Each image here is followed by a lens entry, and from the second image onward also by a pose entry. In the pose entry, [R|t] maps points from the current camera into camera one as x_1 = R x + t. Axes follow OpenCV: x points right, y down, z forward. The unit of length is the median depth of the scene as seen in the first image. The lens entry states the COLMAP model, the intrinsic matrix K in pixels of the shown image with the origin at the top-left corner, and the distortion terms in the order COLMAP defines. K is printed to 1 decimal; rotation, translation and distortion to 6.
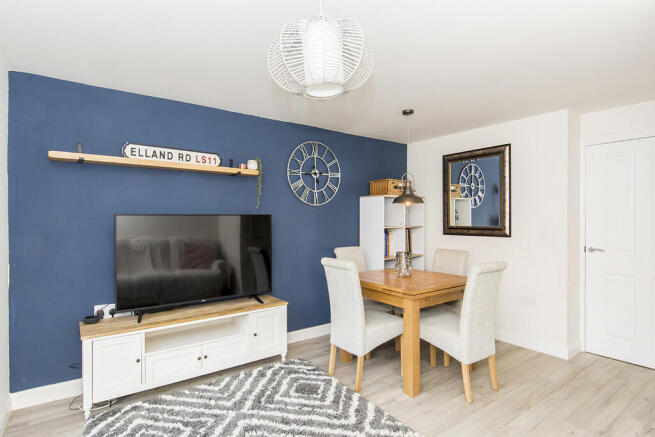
lens RADIAL K [[347.5, 0, 334.2], [0, 347.5, 217.5], [0, 0, 1]] dist [-0.001508, -0.000689]
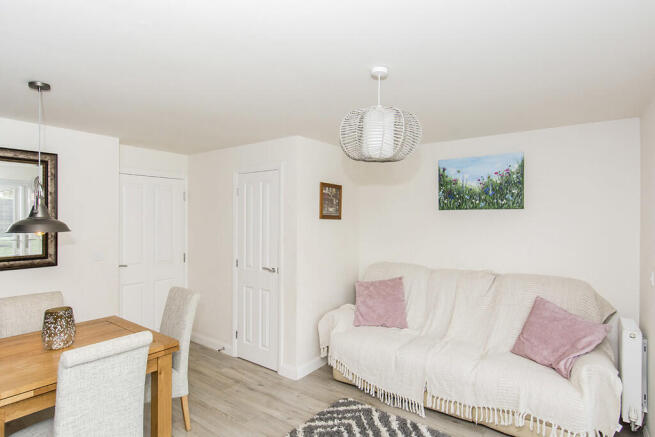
lens RADIAL K [[357.1, 0, 321.8], [0, 357.1, 216.8], [0, 0, 1]] dist [0.019385, -0.000623]
pose [[-0.272691, -0.001217, 0.962101, -0.551644], [-0.005193, 0.999986, -0.000206, -0.072064], [-0.962088, -0.005052, -0.272694, 0.688631]]
